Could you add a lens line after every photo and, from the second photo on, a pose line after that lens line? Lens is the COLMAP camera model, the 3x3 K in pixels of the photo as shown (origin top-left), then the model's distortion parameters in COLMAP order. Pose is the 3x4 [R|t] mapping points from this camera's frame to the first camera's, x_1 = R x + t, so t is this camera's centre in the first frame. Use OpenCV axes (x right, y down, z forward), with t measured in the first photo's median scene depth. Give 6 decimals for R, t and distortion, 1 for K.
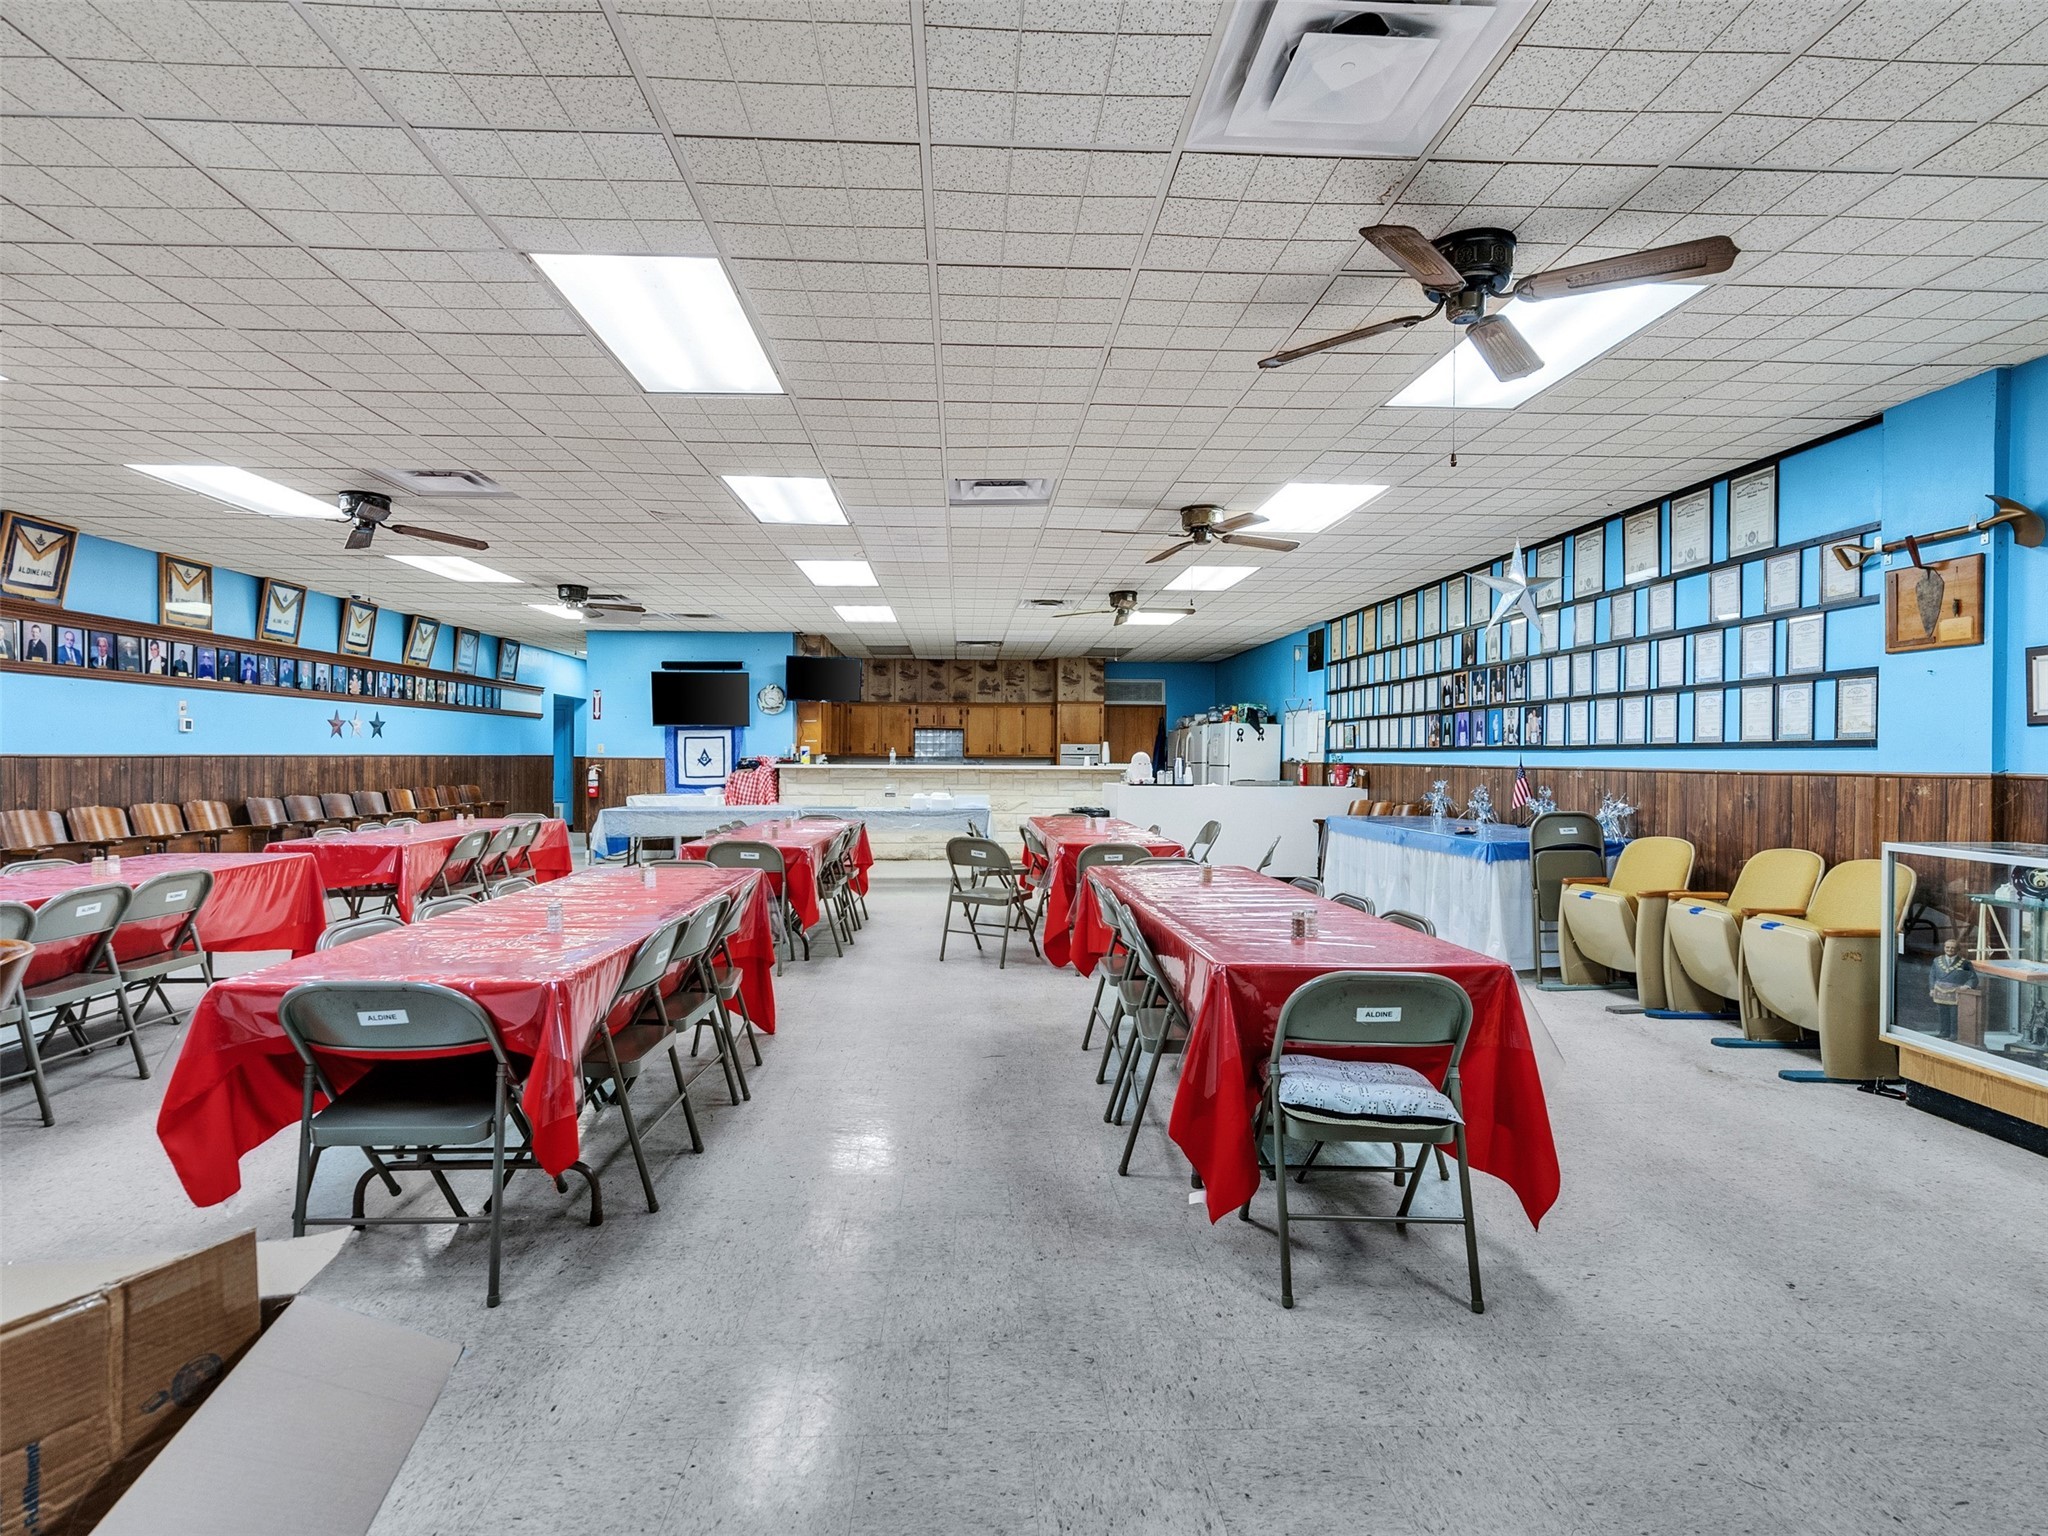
lens RADIAL K [[1036.1, 0, 1014.0], [0, 1036.1, 759.6], [0, 0, 1]] dist [-0.002848, 0.000340]
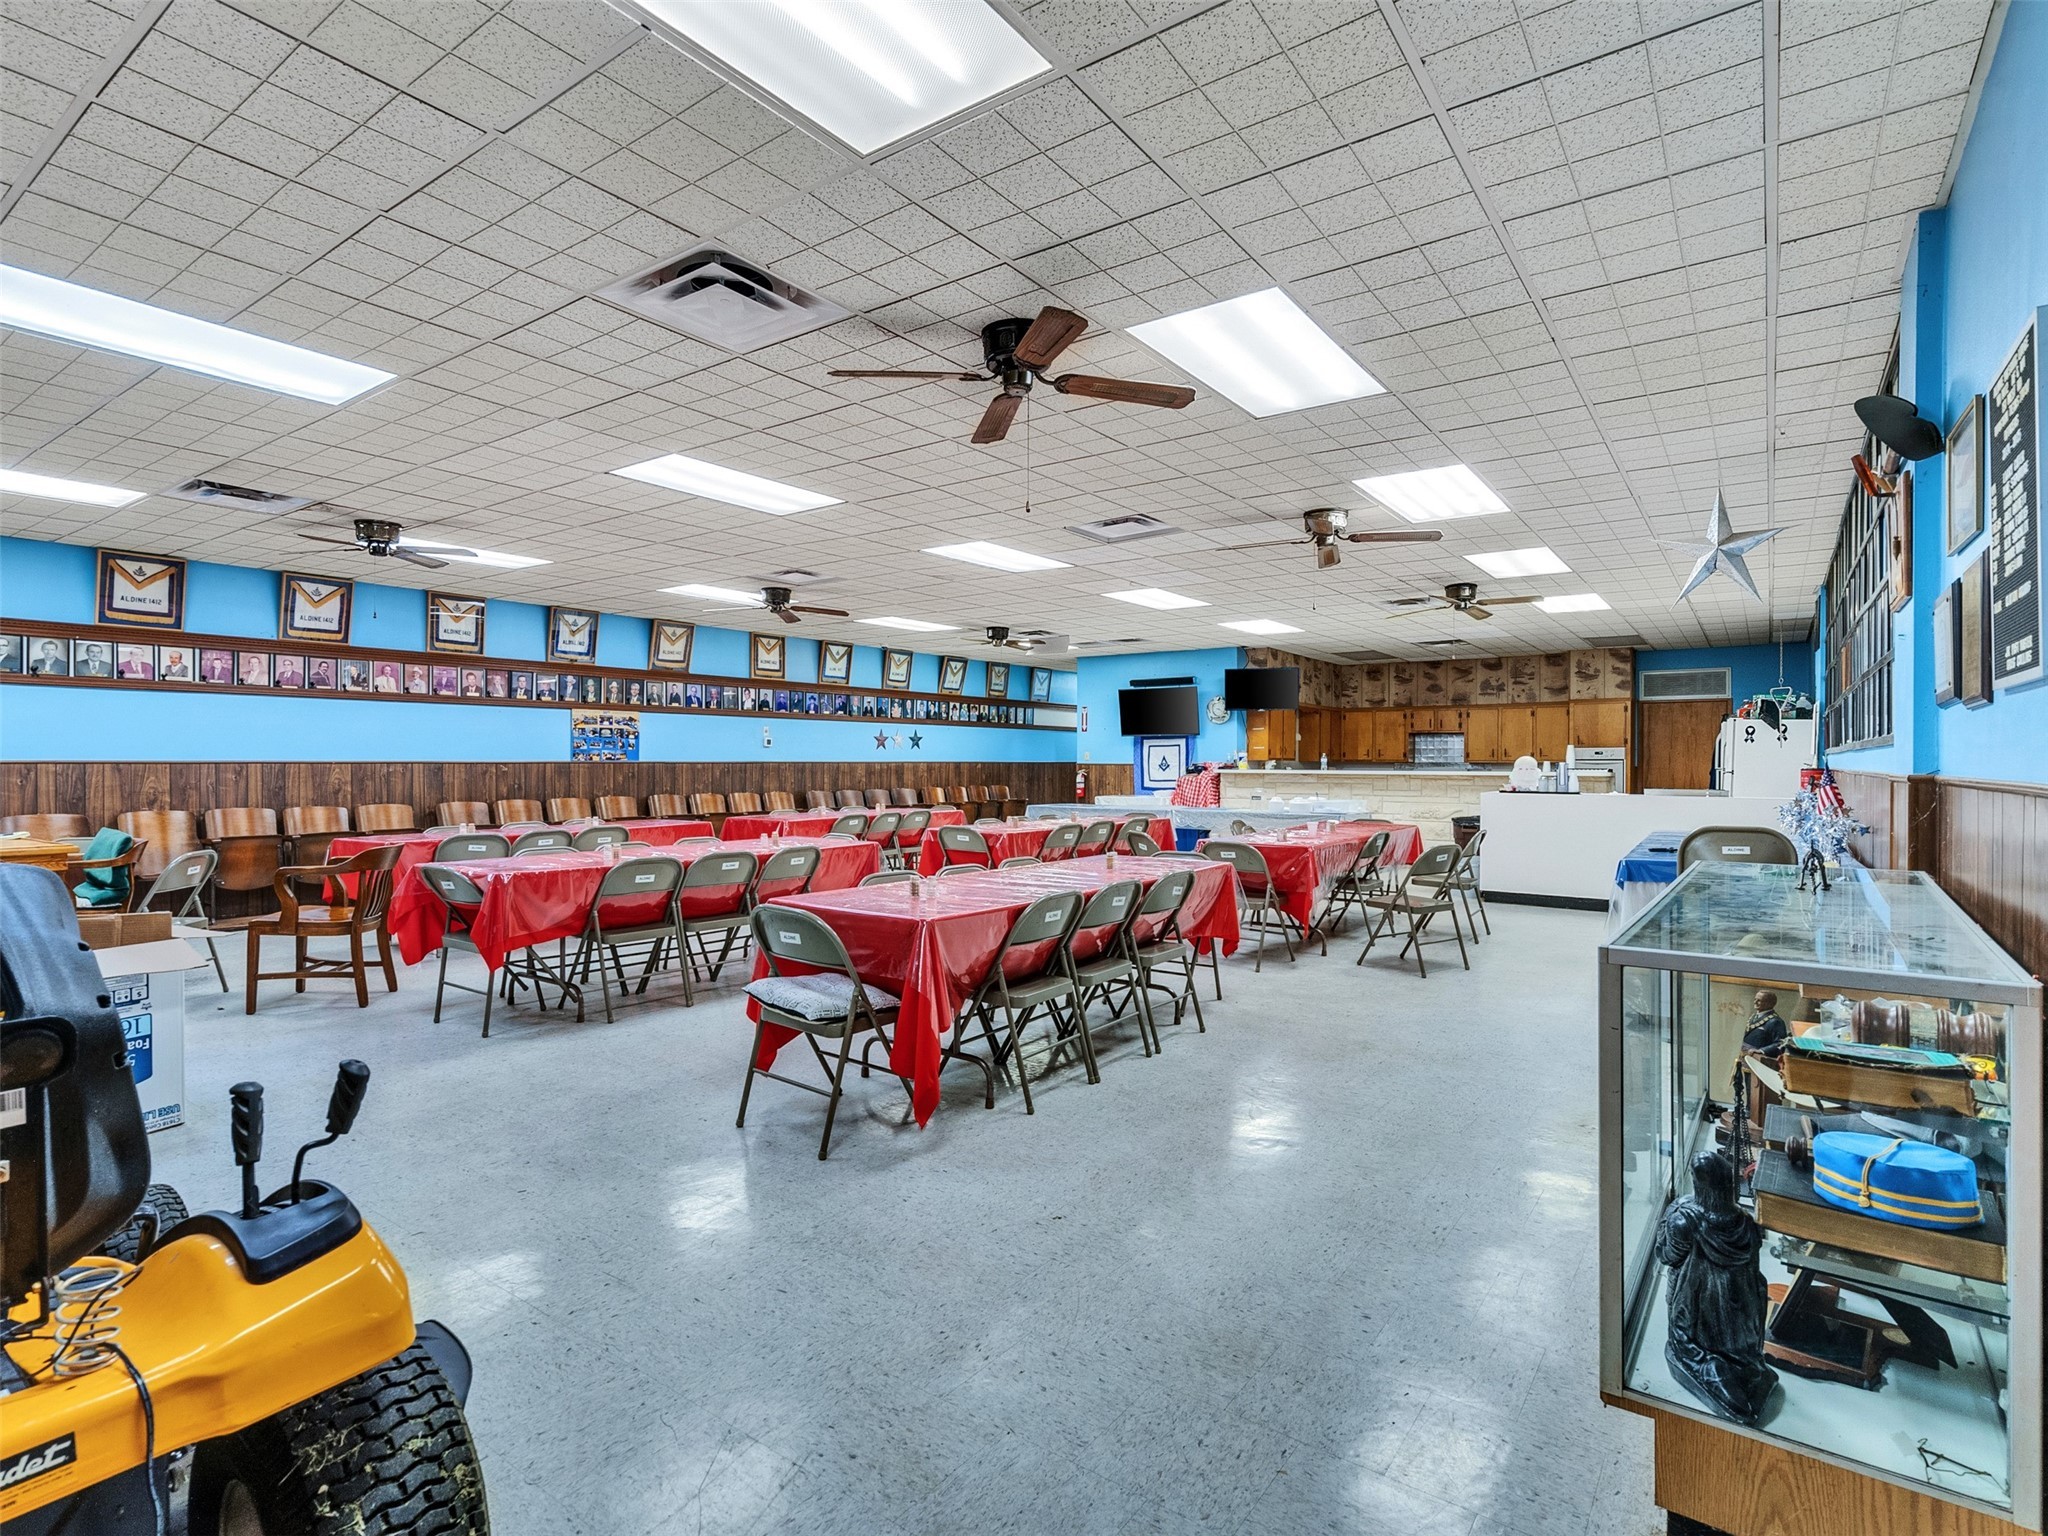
lens RADIAL K [[1036.1, 0, 1014.0], [0, 1036.1, 759.6], [0, 0, 1]] dist [-0.002848, 0.000340]
pose [[0.785161, -0.003863, -0.619279, 0.273028], [-0.000725, 0.999974, -0.007157, 0.002027], [0.619291, 0.006068, 0.785138, 0.012962]]
